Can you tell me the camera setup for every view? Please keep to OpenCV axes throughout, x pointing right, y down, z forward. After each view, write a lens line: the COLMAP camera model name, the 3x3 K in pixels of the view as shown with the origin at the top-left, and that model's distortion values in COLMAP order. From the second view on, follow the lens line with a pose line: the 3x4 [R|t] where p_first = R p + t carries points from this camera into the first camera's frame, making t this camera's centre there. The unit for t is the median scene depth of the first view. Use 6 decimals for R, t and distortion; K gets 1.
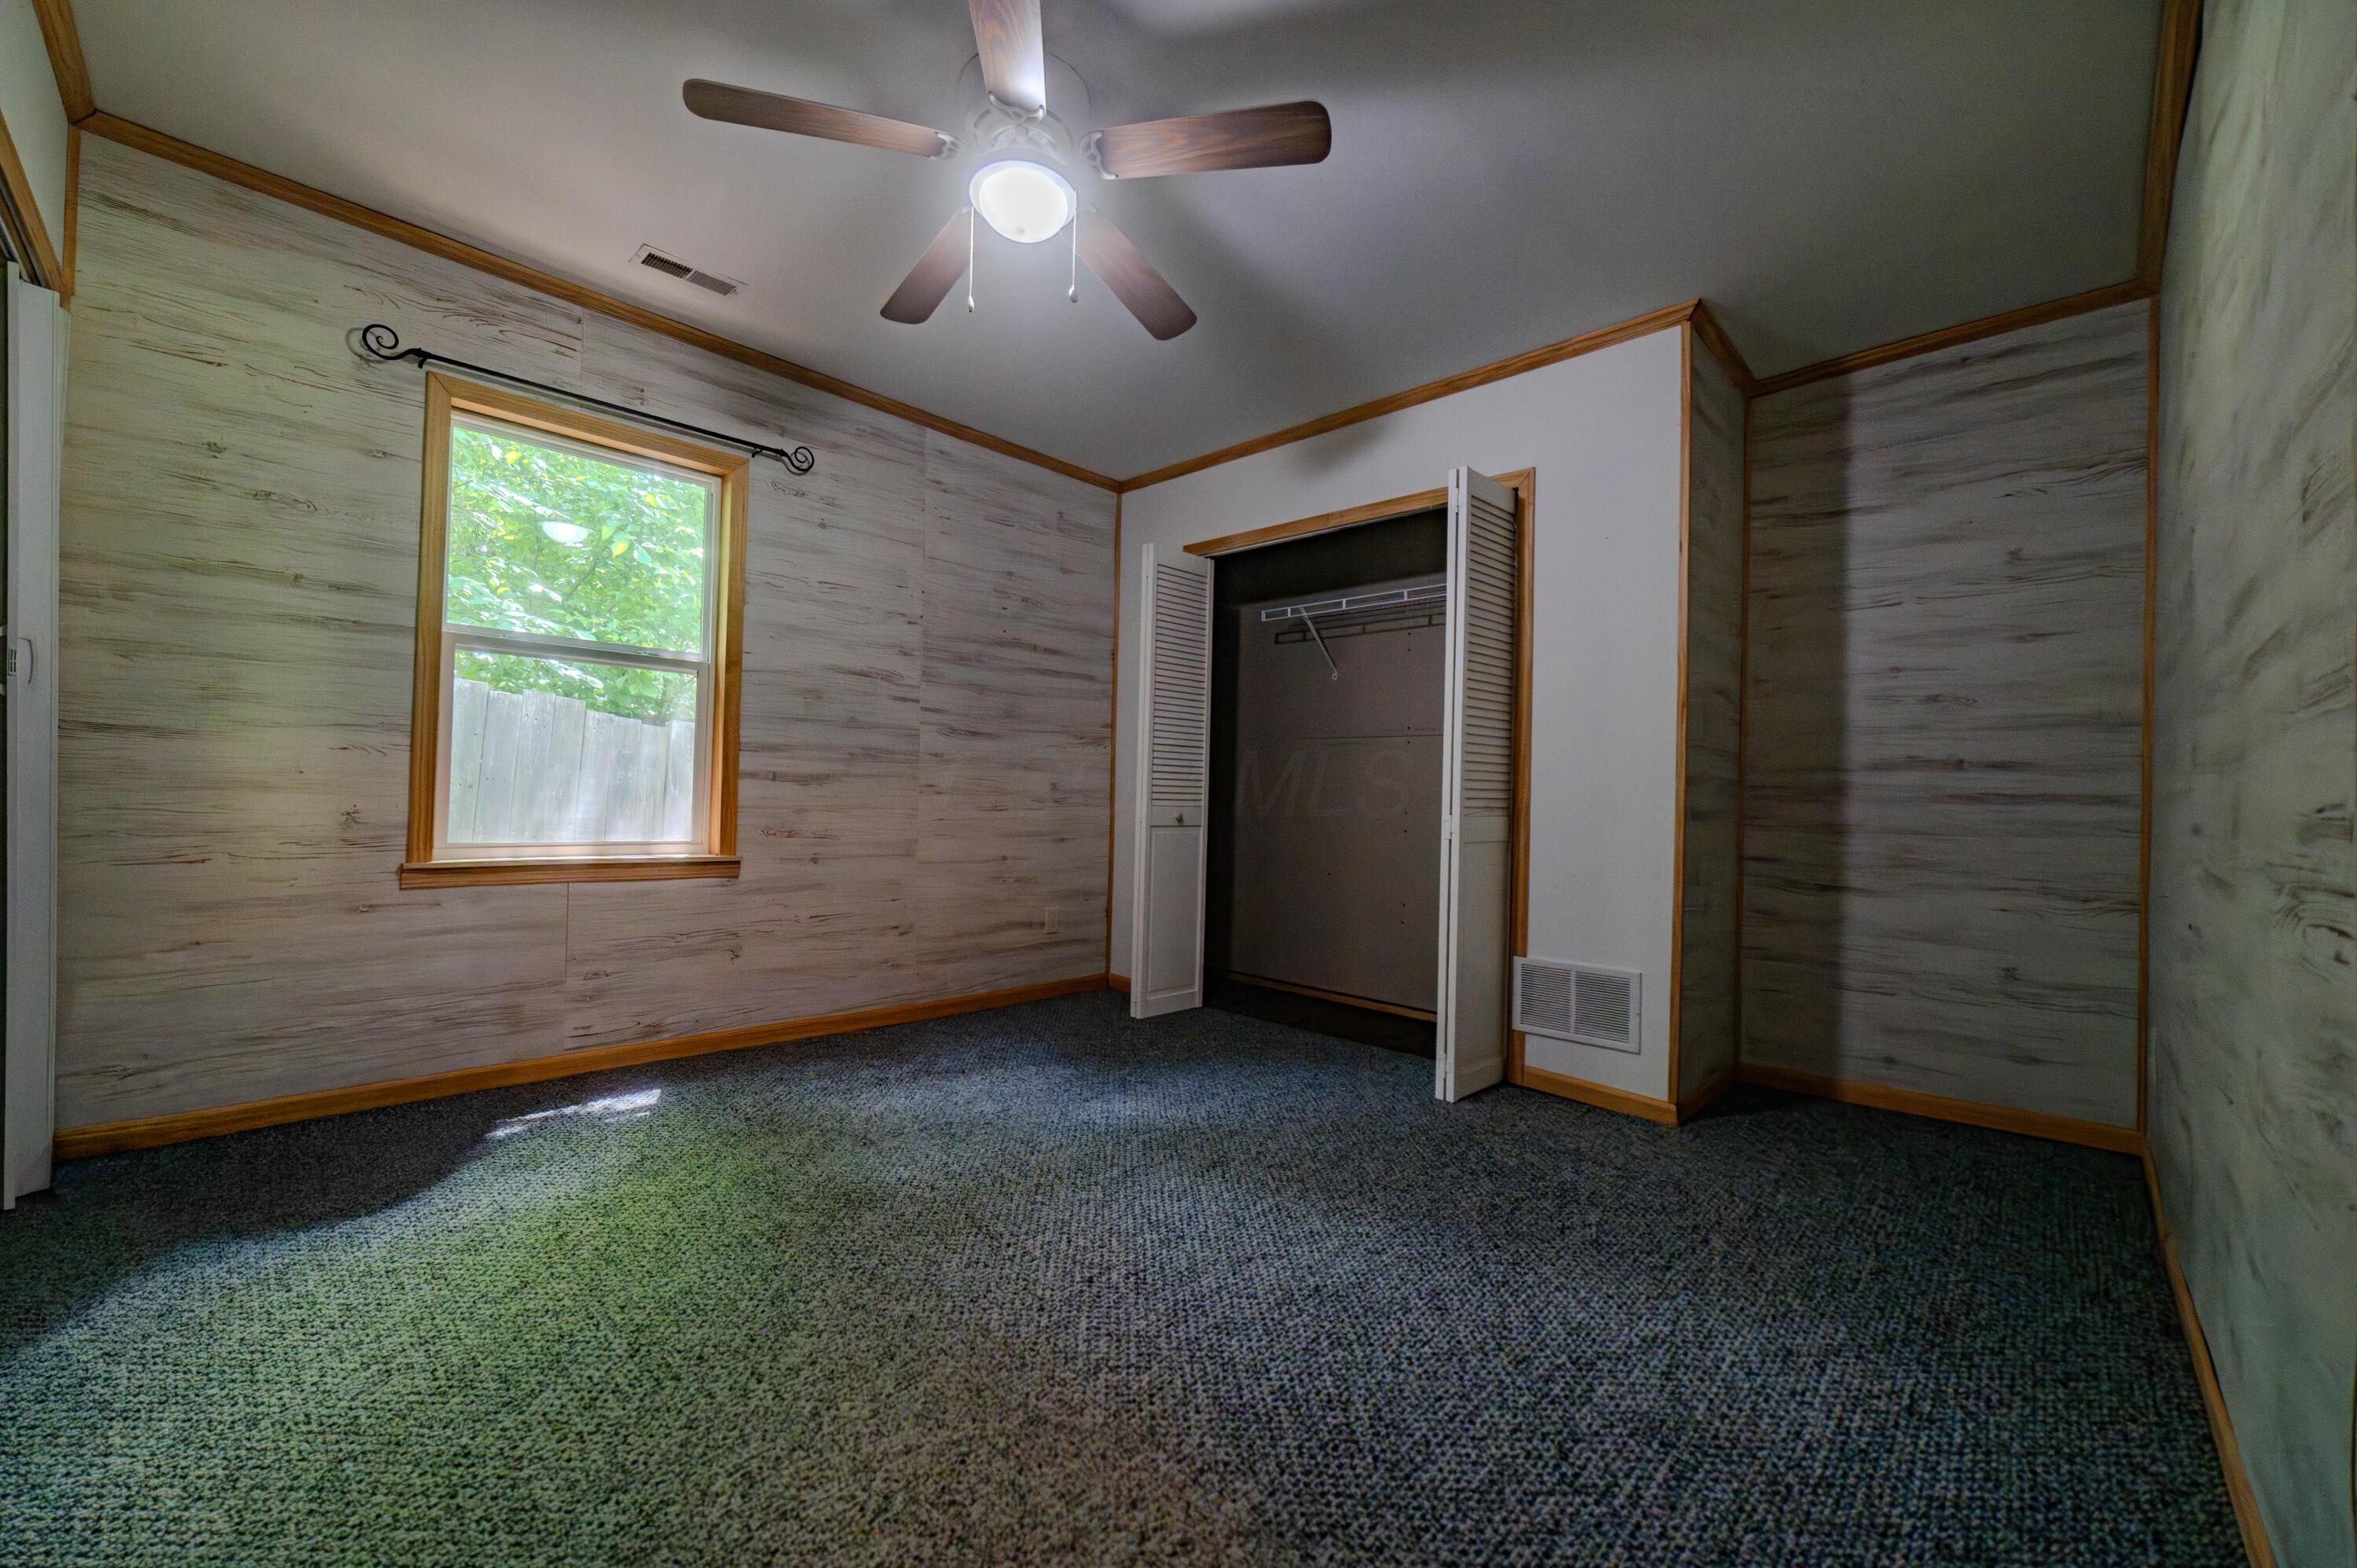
lens RADIAL K [[874.0, 0, 1166.4], [0, 874.0, 777.3], [0, 0, 1]] dist [-0.009207, -0.000036]
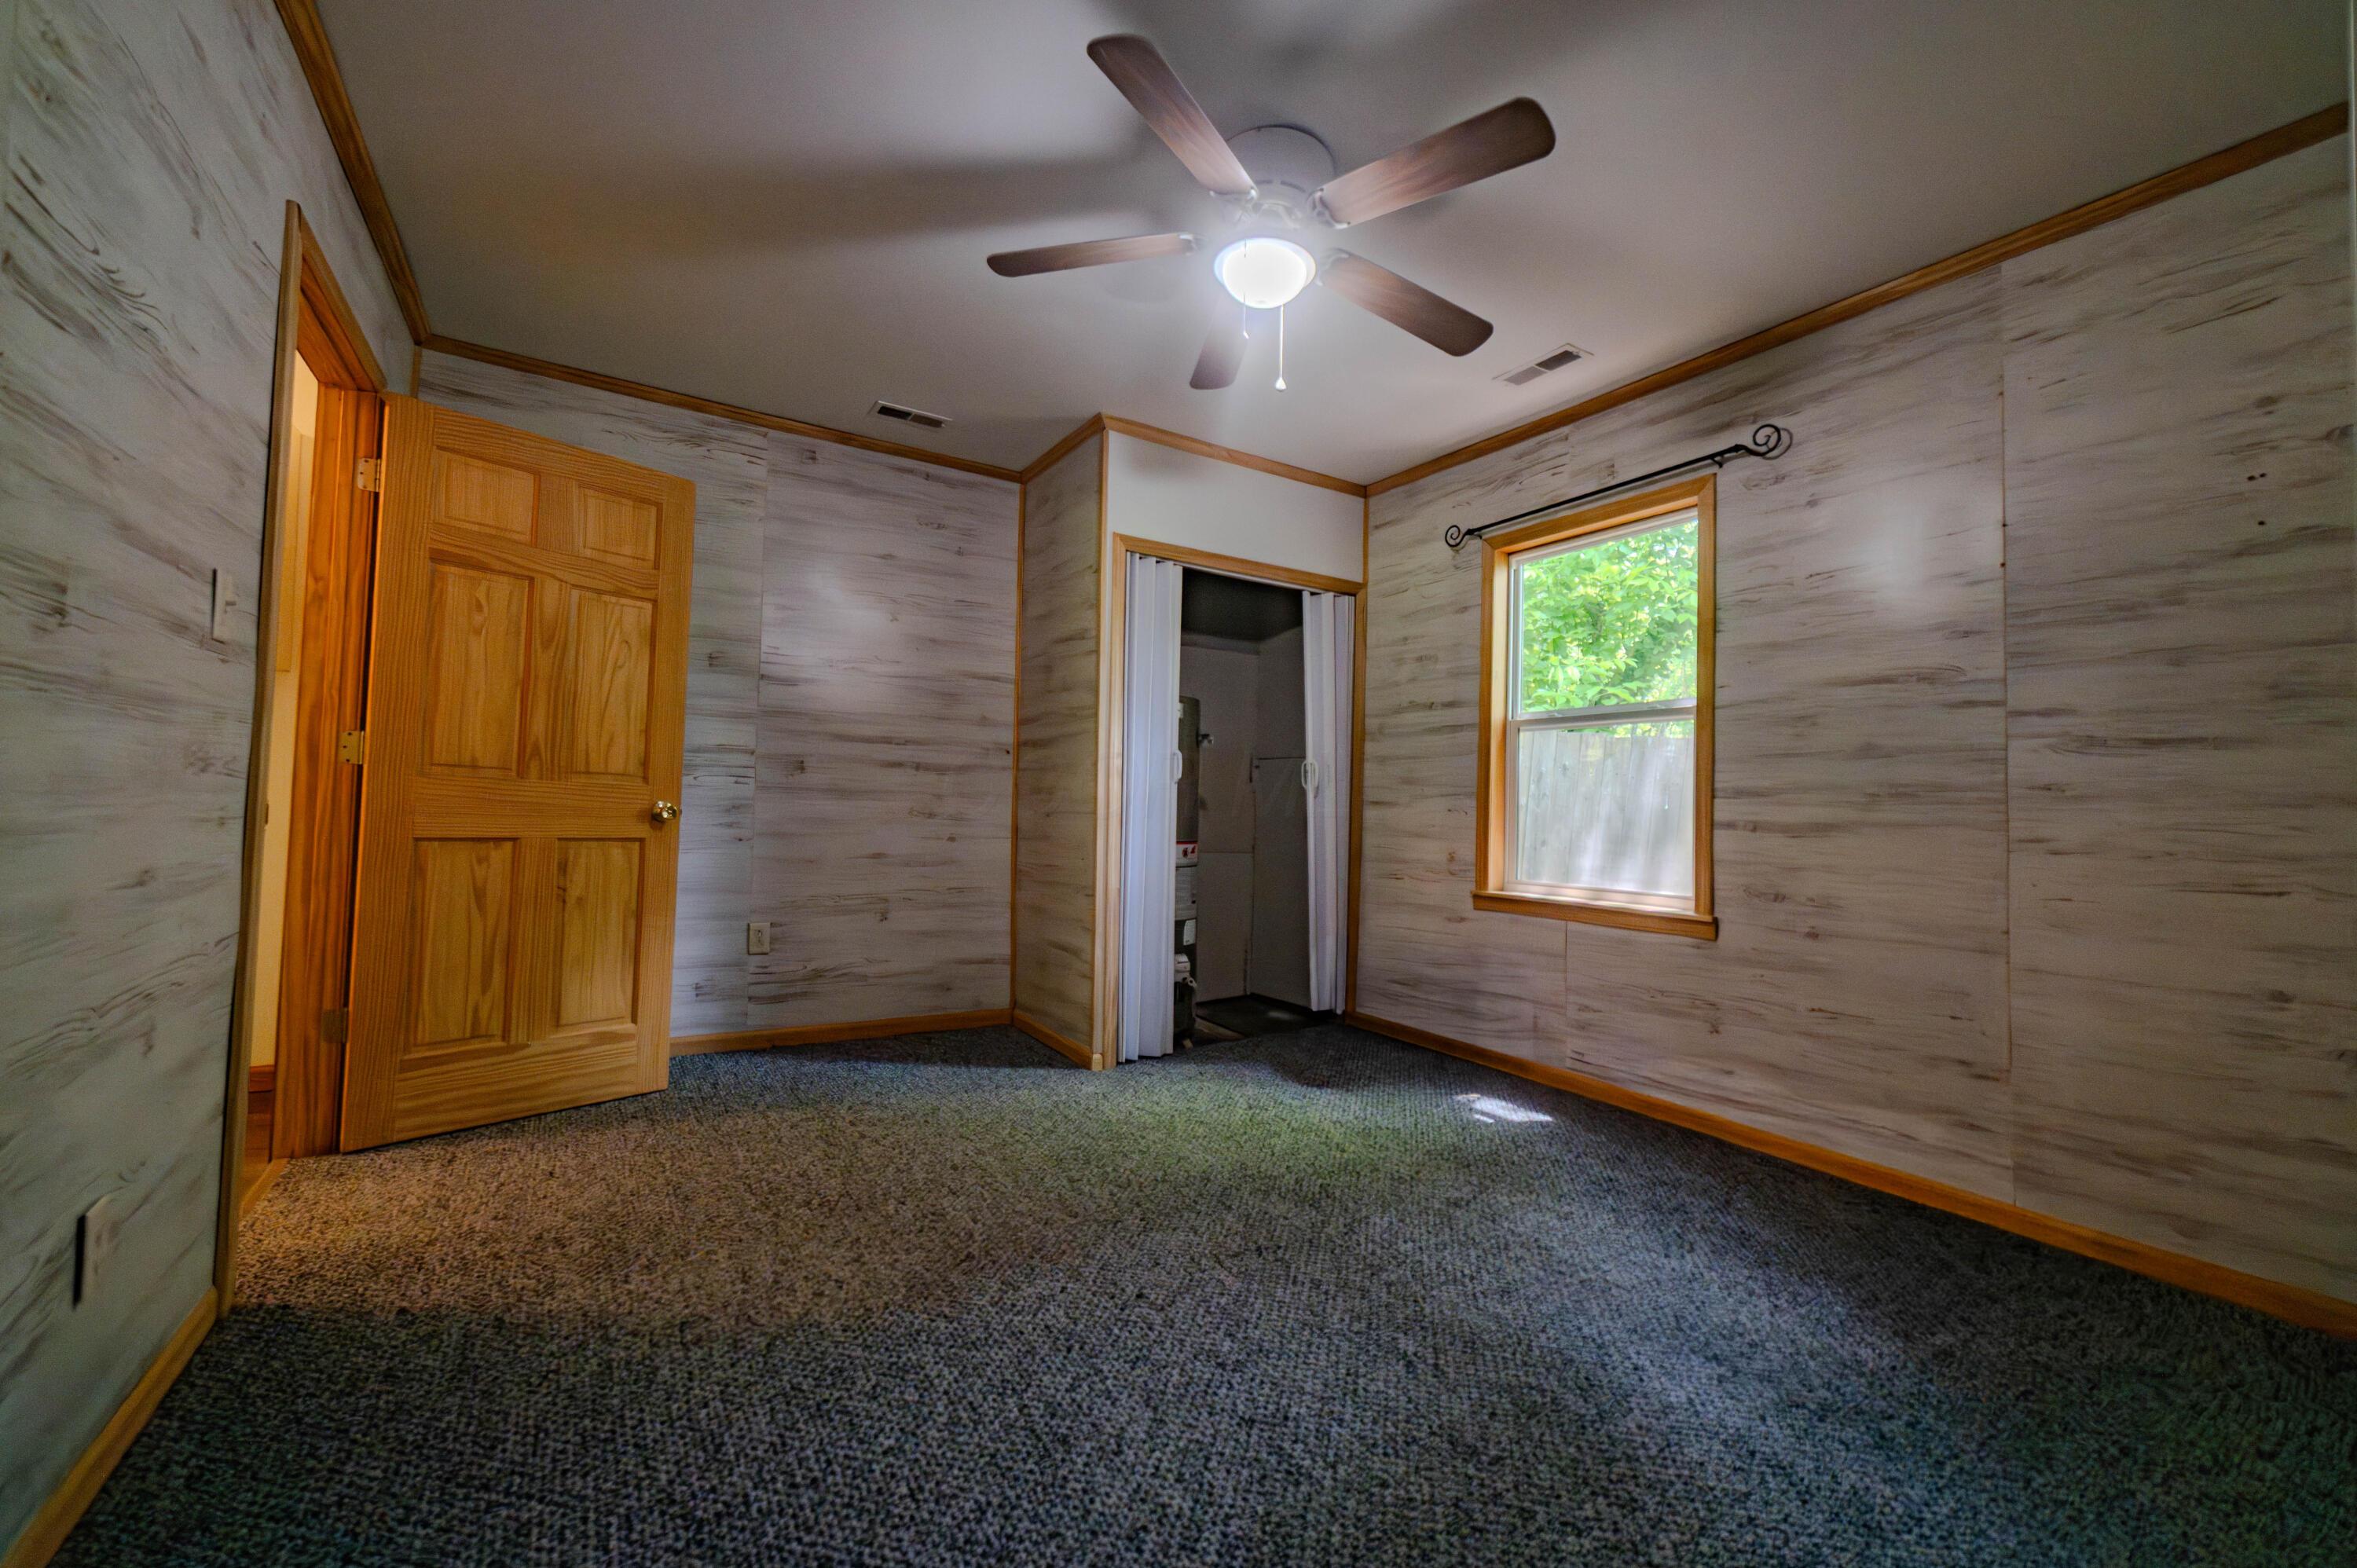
lens RADIAL K [[874.0, 0, 1166.4], [0, 874.0, 777.3], [0, 0, 1]] dist [-0.009207, -0.000036]
pose [[-0.194425, -0.068894, -0.978495, 0.508709], [-0.008974, 0.997614, -0.068457, 0.014923], [0.980876, -0.004529, -0.194579, 0.647847]]
